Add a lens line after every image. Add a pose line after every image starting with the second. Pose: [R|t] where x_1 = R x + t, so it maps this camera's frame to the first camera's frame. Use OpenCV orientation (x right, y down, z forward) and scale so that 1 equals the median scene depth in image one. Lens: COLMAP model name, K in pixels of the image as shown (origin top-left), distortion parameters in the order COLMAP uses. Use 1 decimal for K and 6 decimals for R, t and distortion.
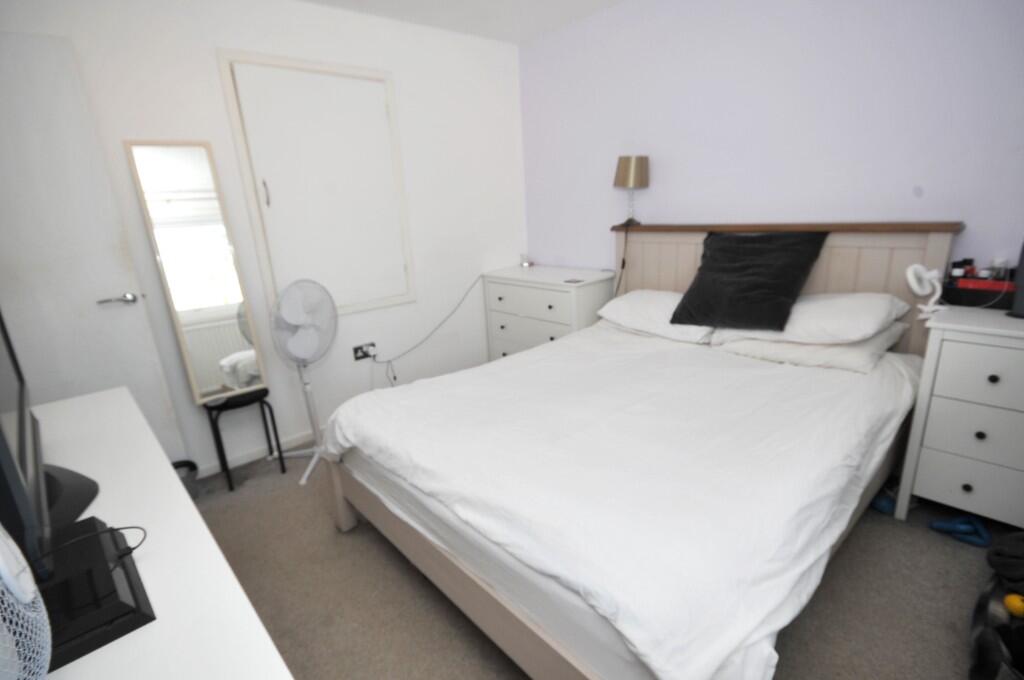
lens RADIAL K [[509.9, 0, 509.3], [0, 509.9, 346.6], [0, 0, 1]] dist [-0.002103, 0.000204]
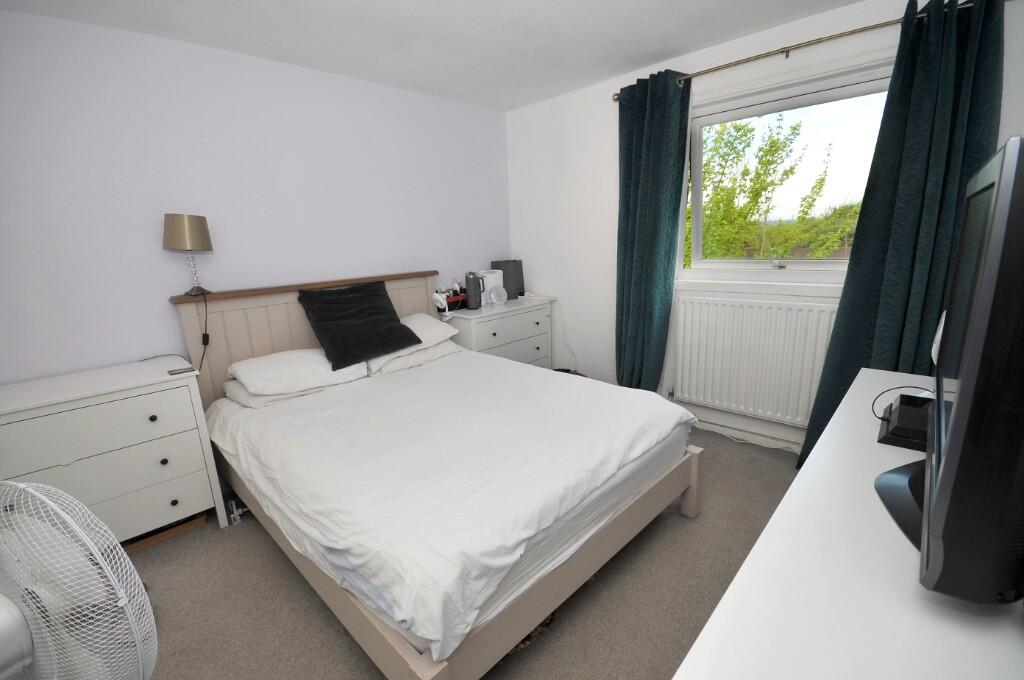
lens RADIAL K [[445.9, 0, 509.3], [0, 445.9, 339.5], [0, 0, 1]] dist [0.000578, -0.003581]
pose [[-0.063595, -0.159651, 0.985123, -0.565394], [0.318682, 0.932191, 0.171645, -0.135565], [-0.945726, 0.324857, -0.008405, 0.563809]]
